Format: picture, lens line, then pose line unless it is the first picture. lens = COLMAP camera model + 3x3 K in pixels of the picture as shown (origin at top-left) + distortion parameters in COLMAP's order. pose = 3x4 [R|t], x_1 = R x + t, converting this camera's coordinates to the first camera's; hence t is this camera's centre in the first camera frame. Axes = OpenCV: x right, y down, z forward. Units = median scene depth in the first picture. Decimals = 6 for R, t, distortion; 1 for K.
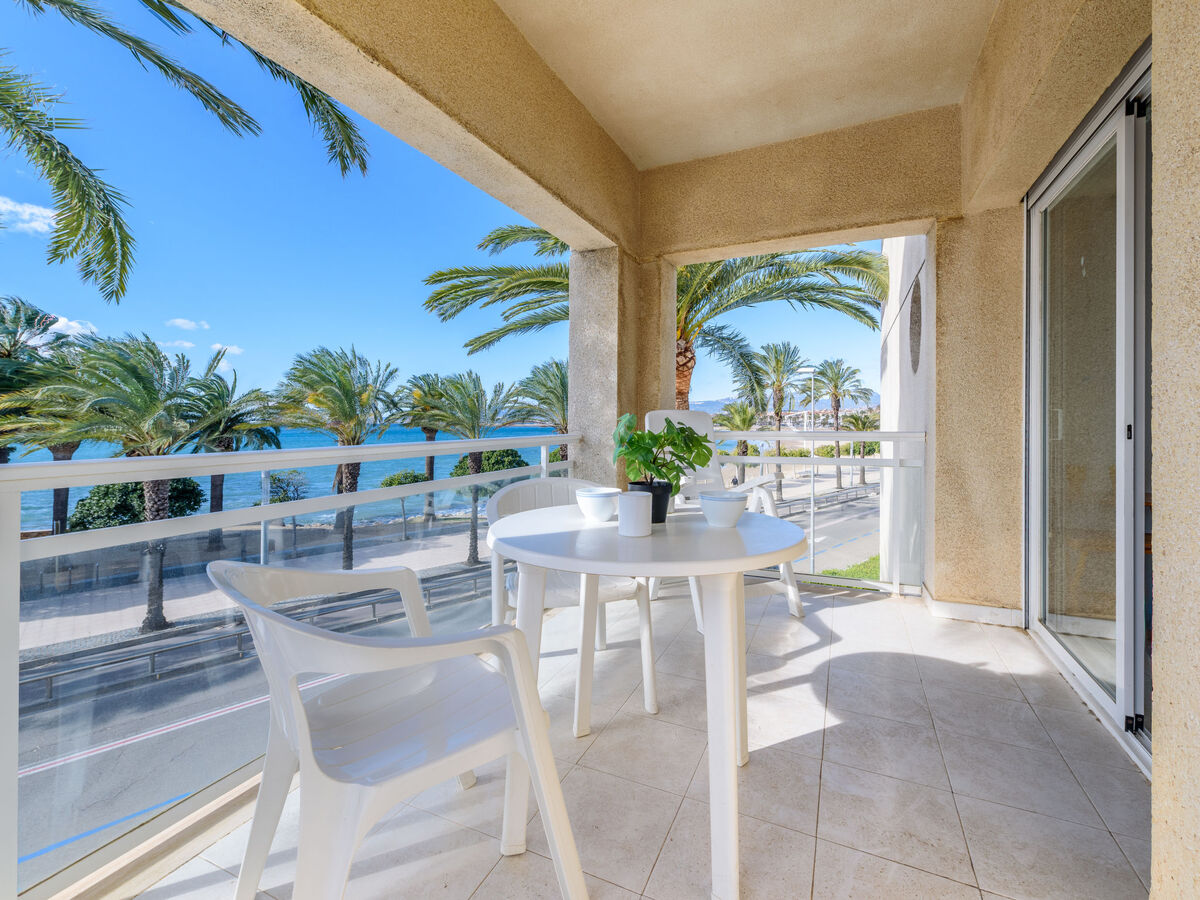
lens RADIAL K [[530.0, 0, 603.8], [0, 530.0, 421.8], [0, 0, 1]] dist [-0.000443, -0.000936]
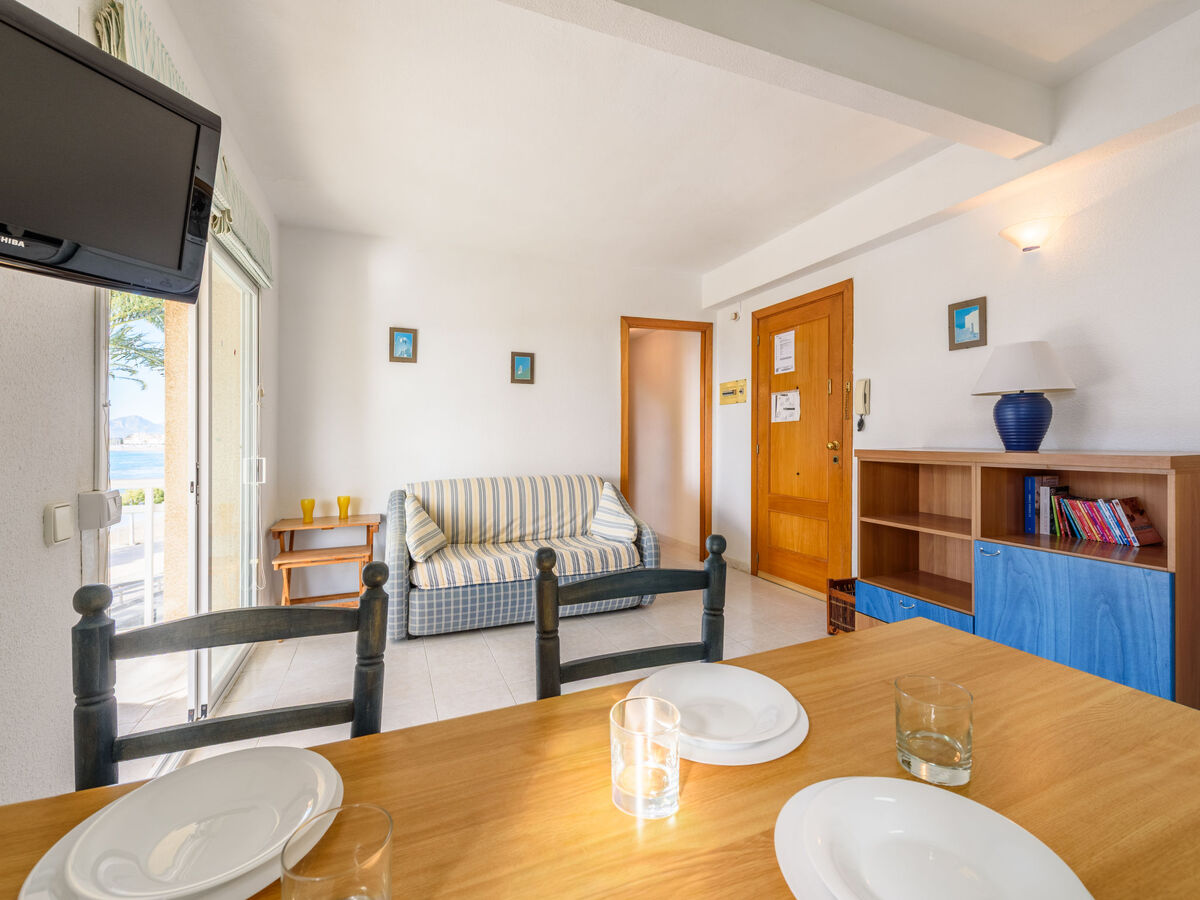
lens RADIAL K [[529.3, 0, 596.6], [0, 529.3, 442.8], [0, 0, 1]] dist [0.000457, -0.001058]
pose [[0.674442, -0.007843, 0.738286, 0.356306], [0.003681, 0.999967, 0.007261, -0.048991], [-0.738318, -0.002179, 0.674449, -0.300593]]
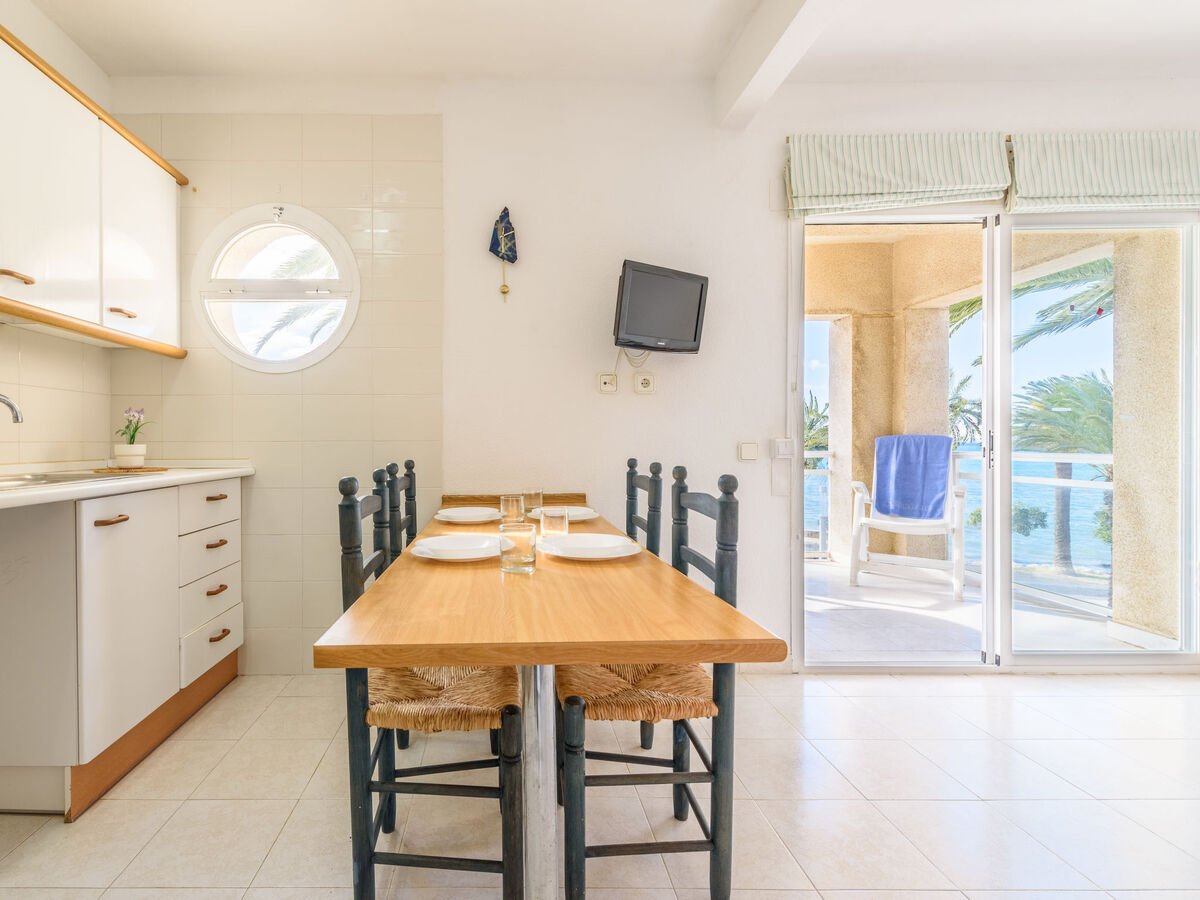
lens RADIAL K [[564.6, 0, 500.9], [0, 564.6, 439.8], [0, 0, 1]] dist [0.019219, -0.015464]
pose [[0.415915, 0.001377, -0.909402, 0.969316], [-0.000686, 0.999999, 0.001200, -0.007049], [0.909403, 0.000124, 0.415915, -0.432147]]
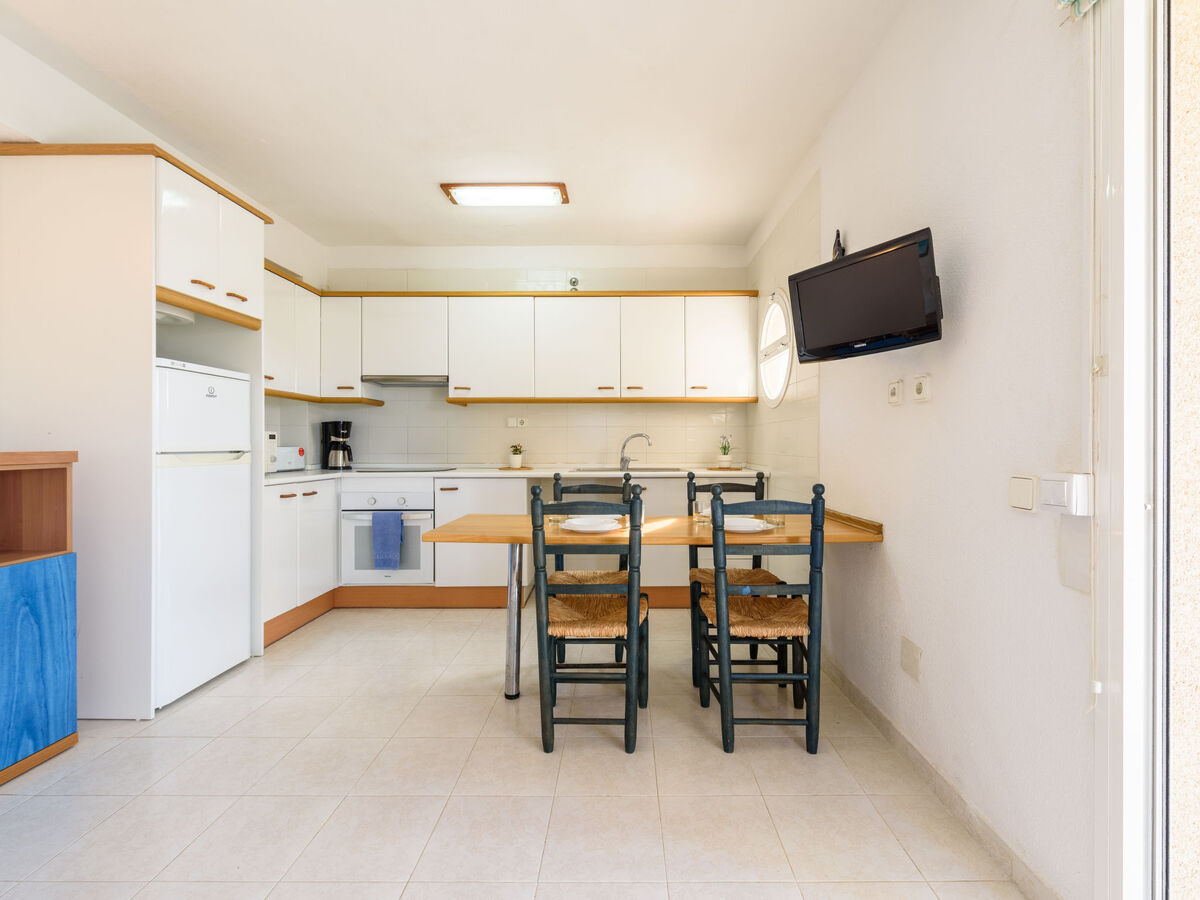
lens RADIAL K [[515.3, 0, 614.8], [0, 515.3, 451.7], [0, 0, 1]] dist [0.000620, -0.001198]
pose [[-0.910515, 0.012864, -0.413276, 0.840395], [0.004782, 0.999777, 0.020586, -0.035418], [0.413449, 0.016768, -0.910373, 0.458289]]
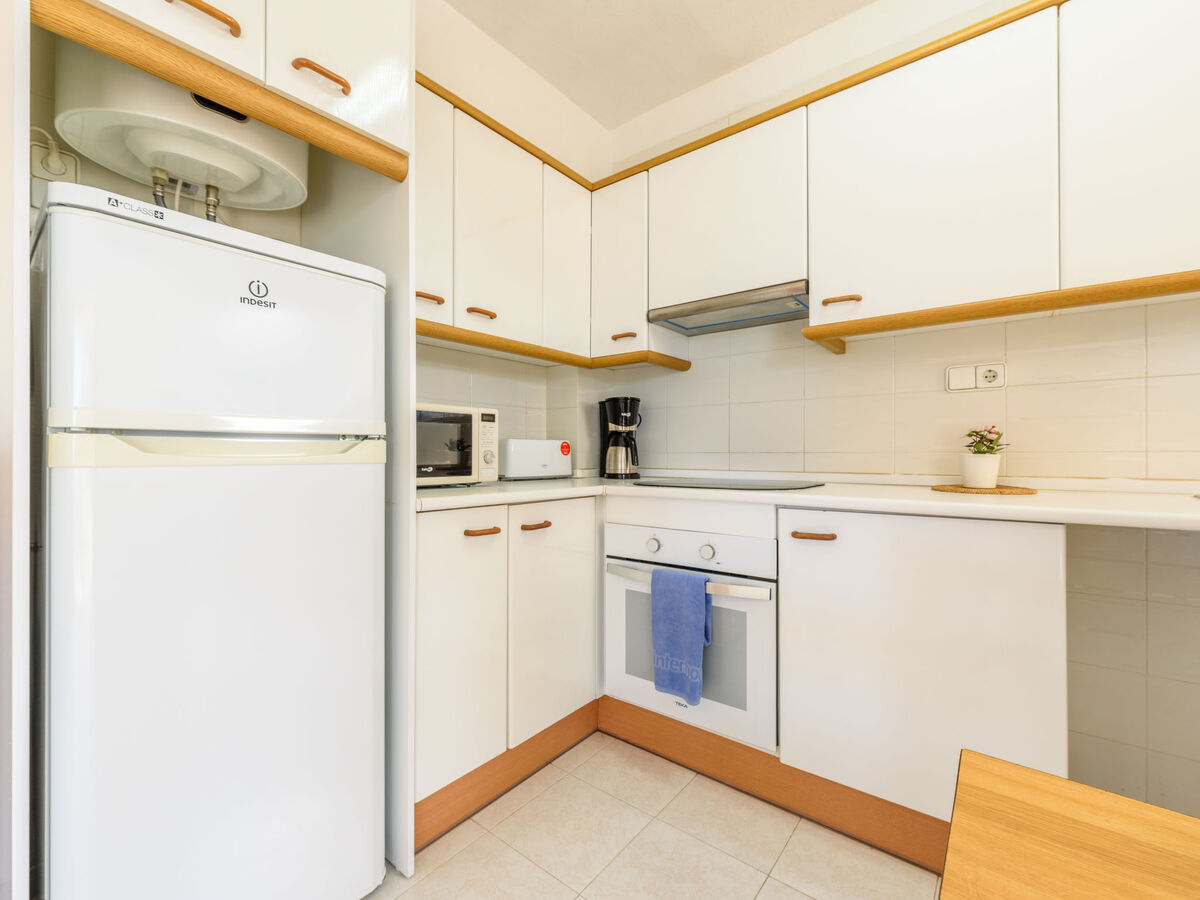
lens RADIAL K [[515.3, 0, 614.8], [0, 515.3, 451.7], [0, 0, 1]] dist [0.000620, -0.001198]
pose [[-0.975783, 0.008802, 0.218563, 0.777633], [0.009190, 0.999957, 0.000758, -0.009039], [-0.218547, 0.002748, -0.975823, -0.229578]]
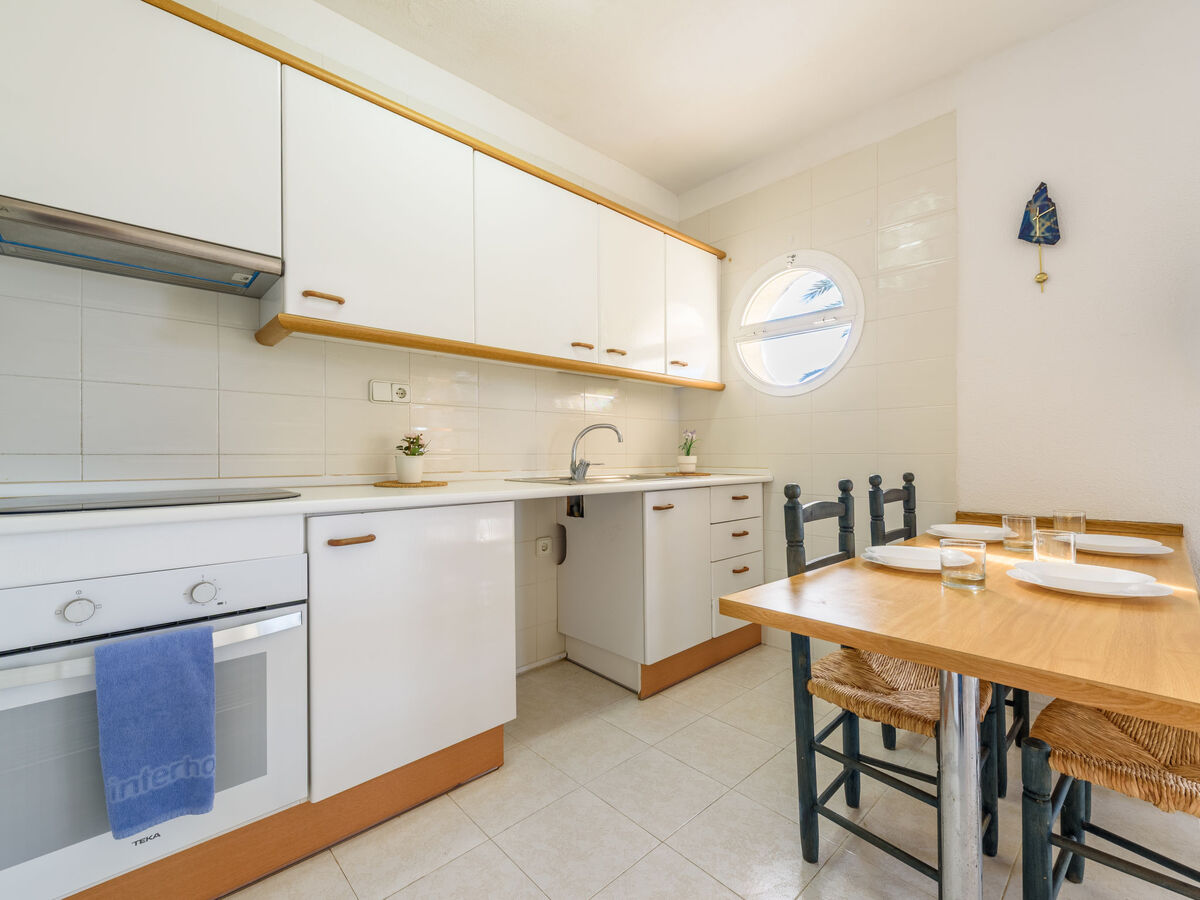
lens RADIAL K [[524.7, 0, 597.2], [0, 524.7, 452.1], [0, 0, 1]] dist [0.000080, -0.000542]
pose [[-0.382637, 0.002230, -0.923896, 1.042785], [0.001280, 0.999997, 0.001884, -0.008690], [0.923898, -0.000461, -0.382638, -0.348029]]
